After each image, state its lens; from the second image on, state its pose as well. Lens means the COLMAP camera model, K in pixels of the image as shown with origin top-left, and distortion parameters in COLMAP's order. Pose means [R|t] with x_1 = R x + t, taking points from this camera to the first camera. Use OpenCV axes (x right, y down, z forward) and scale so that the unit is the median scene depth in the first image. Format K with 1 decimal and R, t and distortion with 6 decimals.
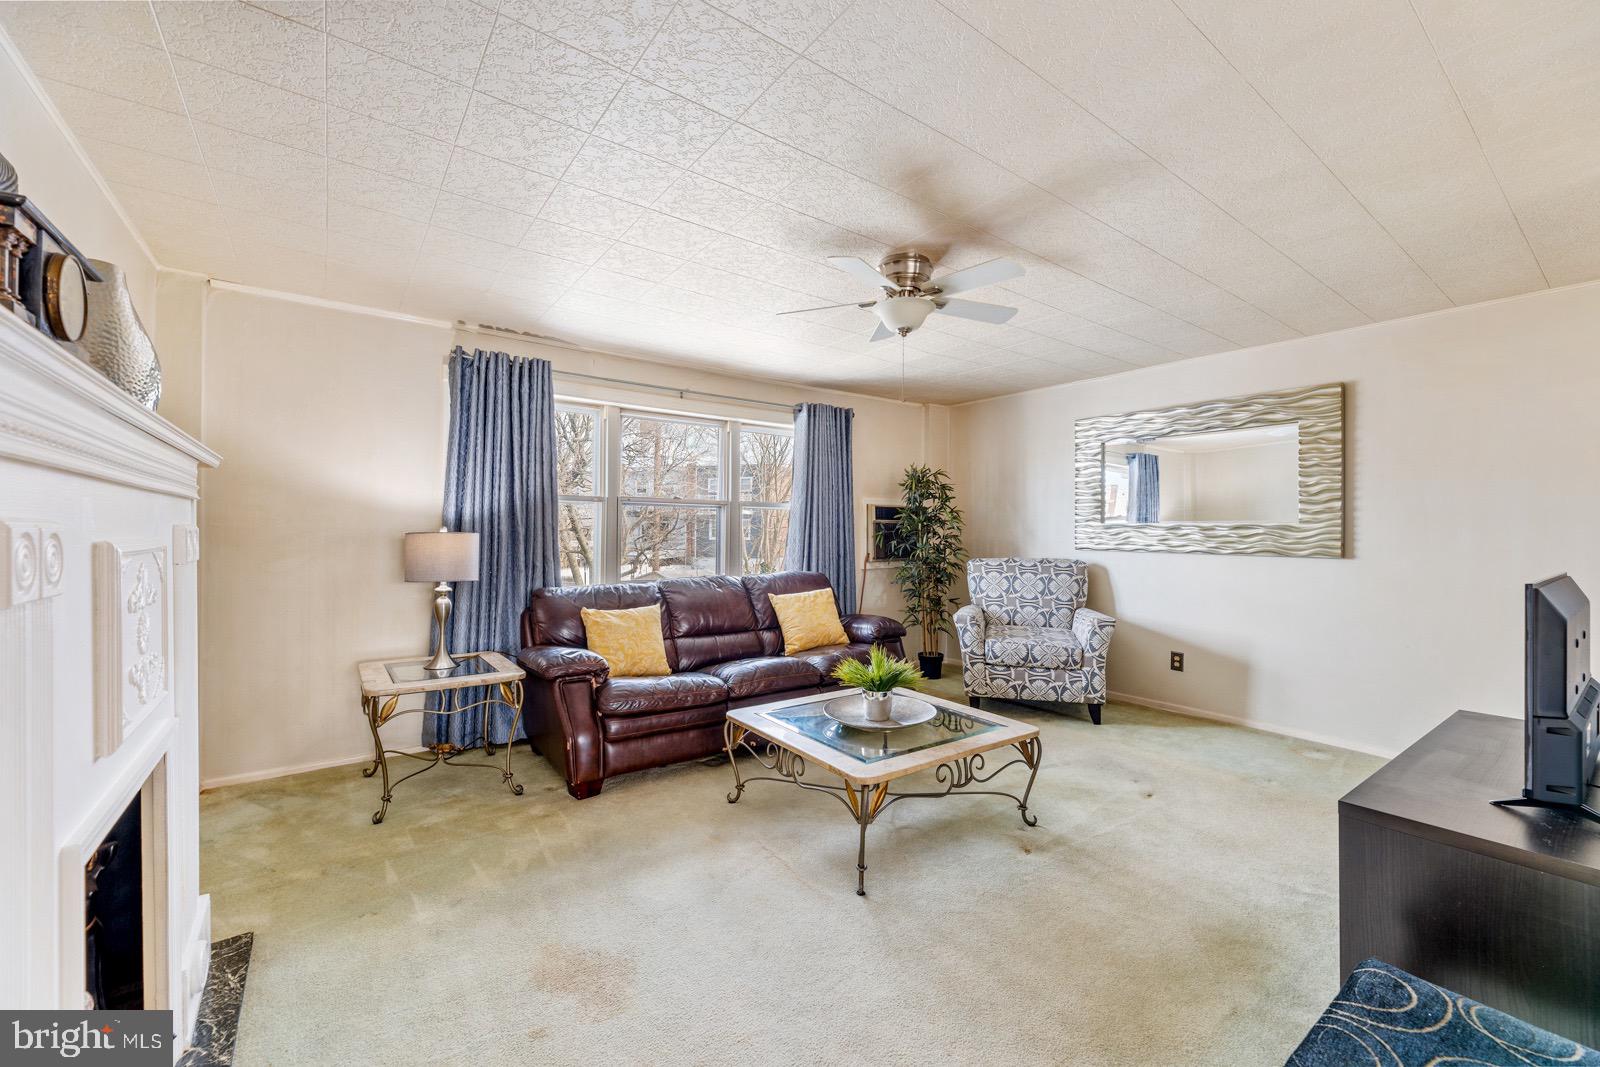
lens RADIAL K [[652.2, 0, 814.6], [0, 652.2, 534.3], [0, 0, 1]] dist [-0.000179, 0.000903]
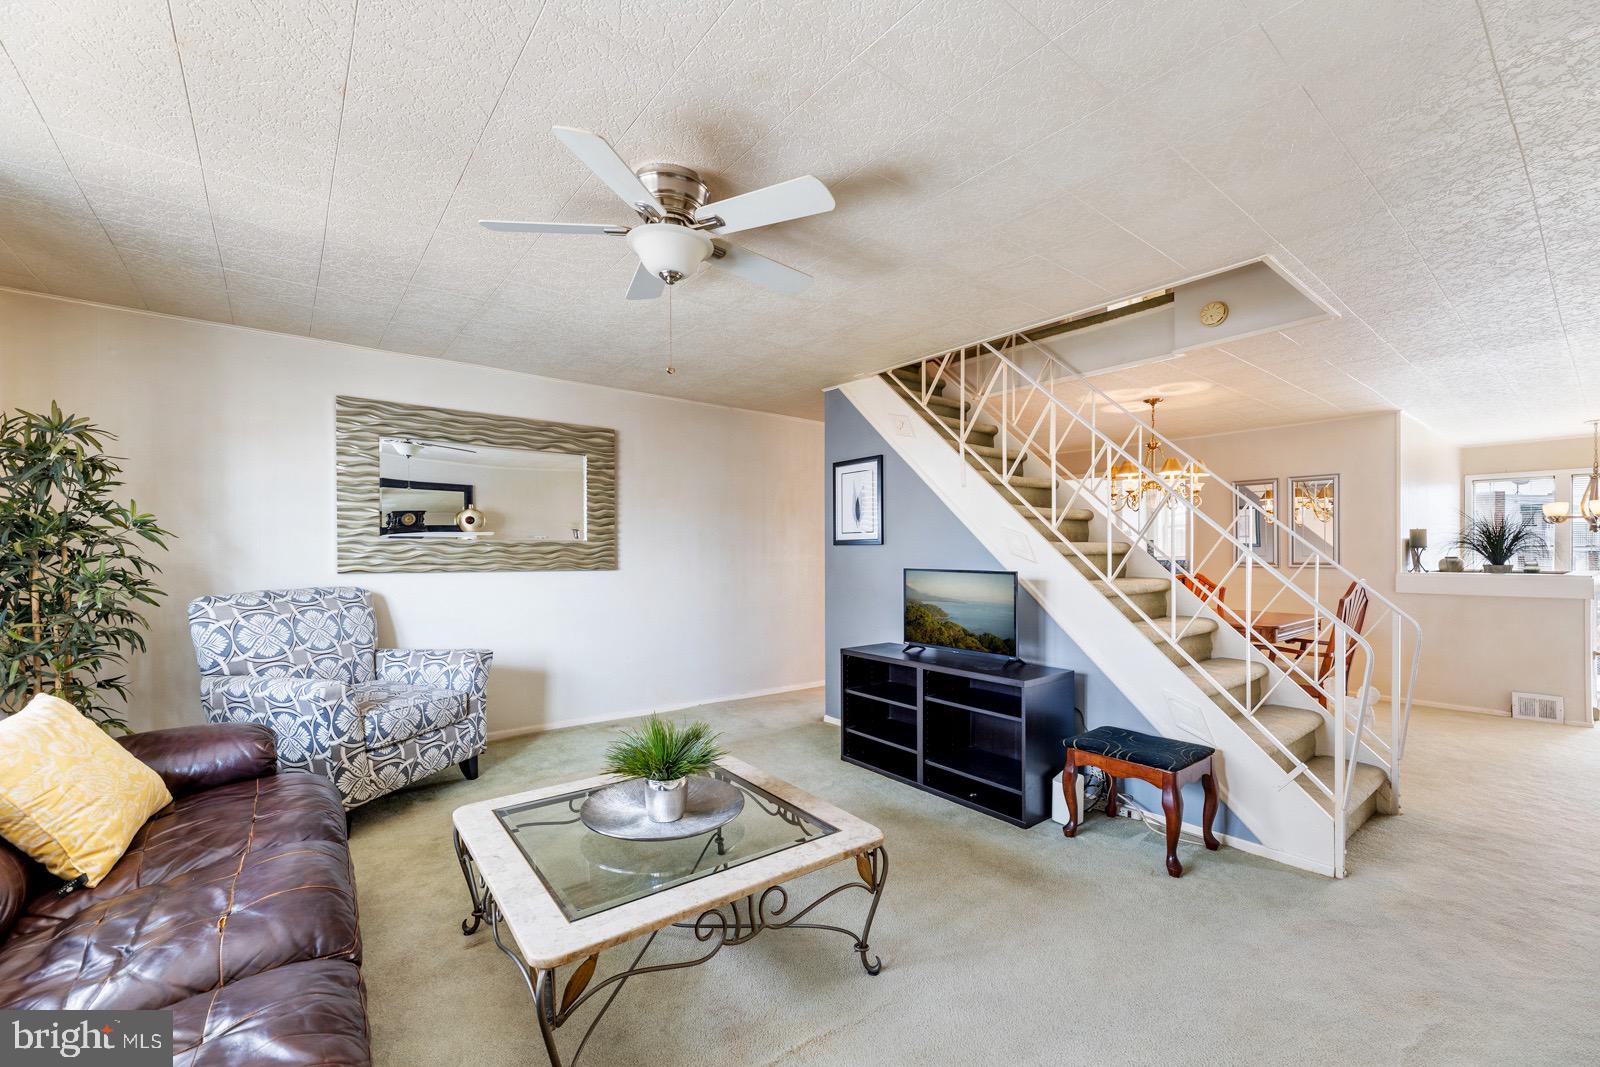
lens RADIAL K [[652.2, 0, 811.9], [0, 652.2, 548.2], [0, 0, 1]] dist [-0.000179, 0.000903]
pose [[-0.021127, -0.002876, 0.999773, -0.412203], [0.005884, 0.999978, 0.003001, -0.005401], [-0.999759, 0.005946, -0.021109, 0.577555]]
